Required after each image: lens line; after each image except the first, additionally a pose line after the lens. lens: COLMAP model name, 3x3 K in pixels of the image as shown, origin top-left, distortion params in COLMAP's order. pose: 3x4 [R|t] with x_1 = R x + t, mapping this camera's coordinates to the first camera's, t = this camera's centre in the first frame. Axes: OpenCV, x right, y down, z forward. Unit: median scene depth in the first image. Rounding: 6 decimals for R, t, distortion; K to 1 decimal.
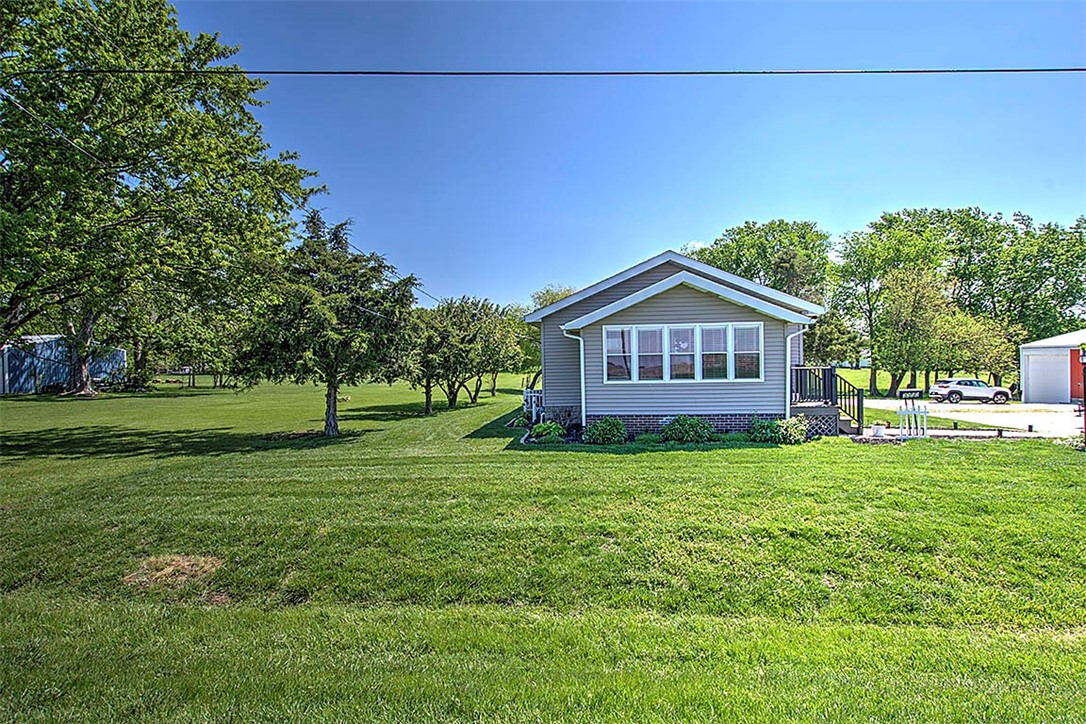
lens RADIAL K [[508.5, 0, 544.7], [0, 508.5, 366.0], [0, 0, 1]] dist [-0.001990, 0.000006]
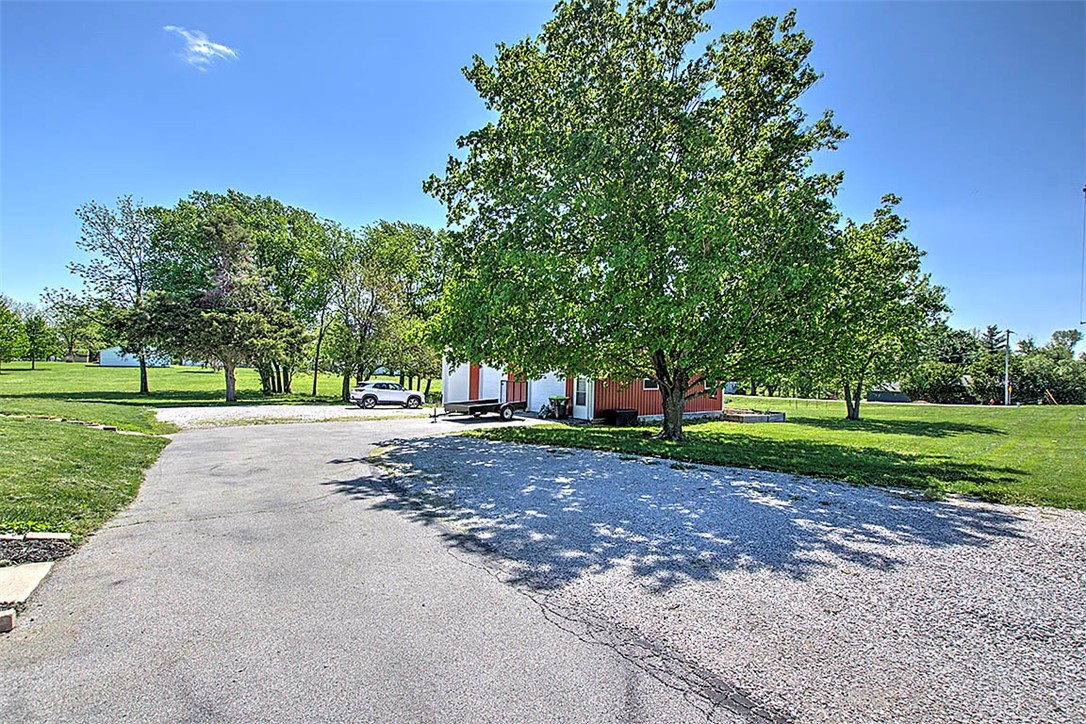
lens RADIAL K [[482.8, 0, 542.0], [0, 482.8, 362.8], [0, 0, 1]] dist [-0.003715, -0.000014]
pose [[0.697498, 0.041653, 0.715375, 1.142509], [-0.027367, 0.999129, -0.031492, 0.031269], [-0.716063, 0.002388, 0.698031, 0.542571]]
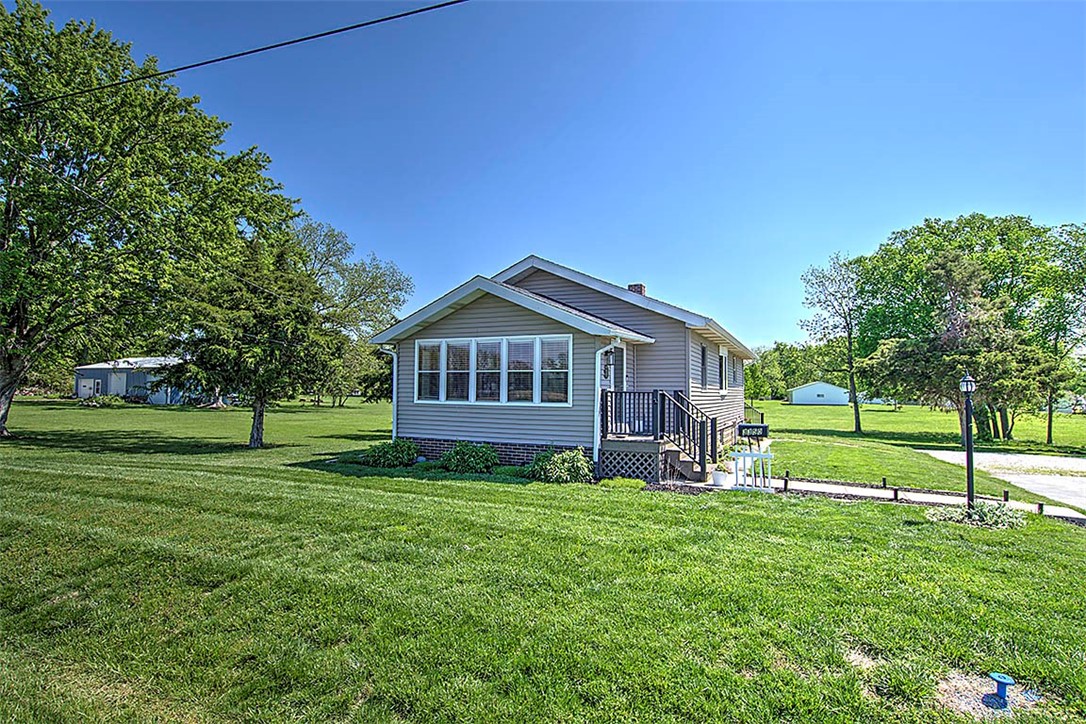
lens RADIAL K [[560.5, 0, 541.3], [0, 560.5, 362.2], [0, 0, 1]] dist [0.000100, 0.000081]
pose [[0.947688, 0.012934, -0.318935, 0.652015], [-0.033090, 0.997776, -0.057861, 0.012675], [0.317477, 0.065388, 0.946009, 0.117632]]
